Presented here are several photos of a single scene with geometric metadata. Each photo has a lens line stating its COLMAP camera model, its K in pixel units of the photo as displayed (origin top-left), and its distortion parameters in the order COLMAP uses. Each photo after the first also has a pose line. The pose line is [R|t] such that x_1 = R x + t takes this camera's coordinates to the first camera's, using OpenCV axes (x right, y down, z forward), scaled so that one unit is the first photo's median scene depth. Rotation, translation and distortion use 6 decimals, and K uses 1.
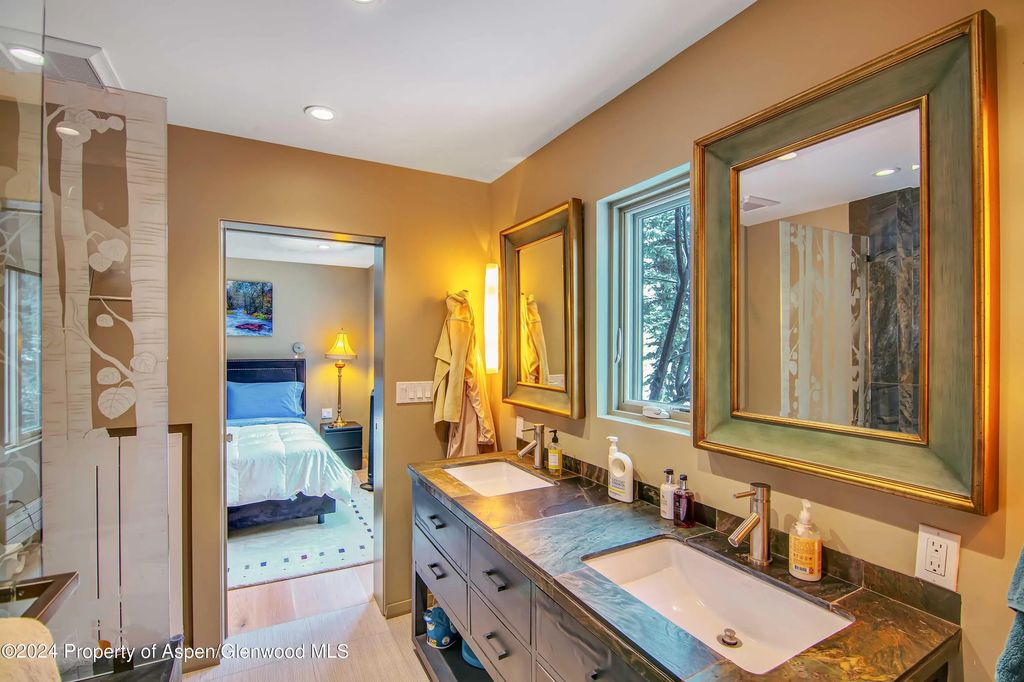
lens RADIAL K [[473.3, 0, 527.3], [0, 473.3, 345.5], [0, 0, 1]] dist [0.000108, -0.010494]
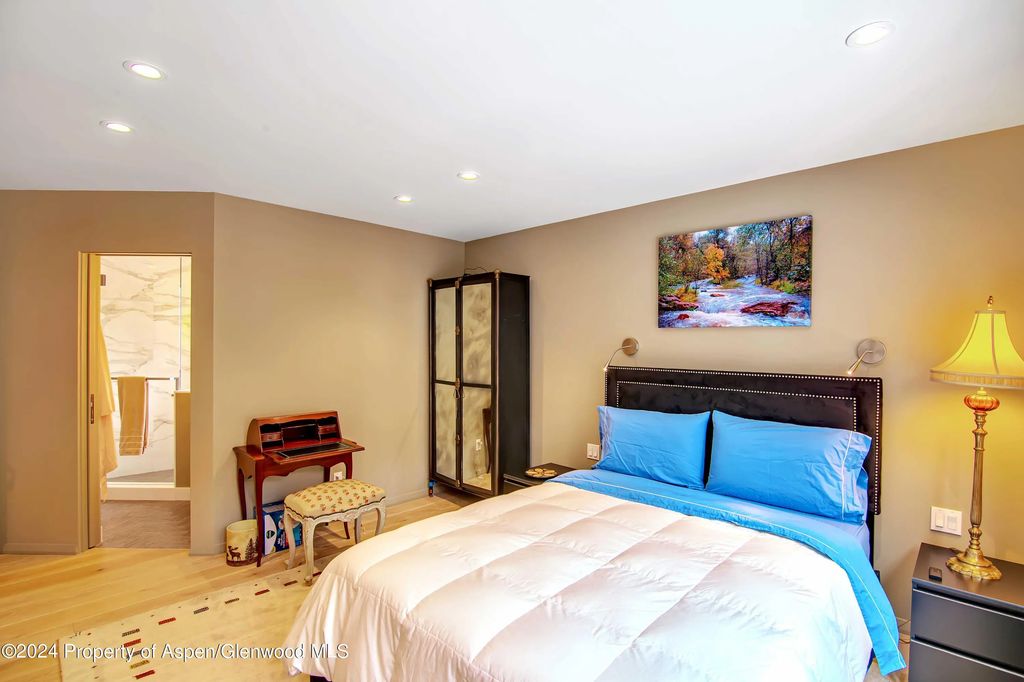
lens RADIAL K [[473.3, 0, 527.3], [0, 473.3, 345.5], [0, 0, 1]] dist [0.000108, -0.010494]
pose [[0.289243, 0.008545, -0.957217, -0.300106], [-0.009512, 0.999936, 0.006052, -0.000067], [0.957208, 0.007354, 0.289306, 1.074560]]
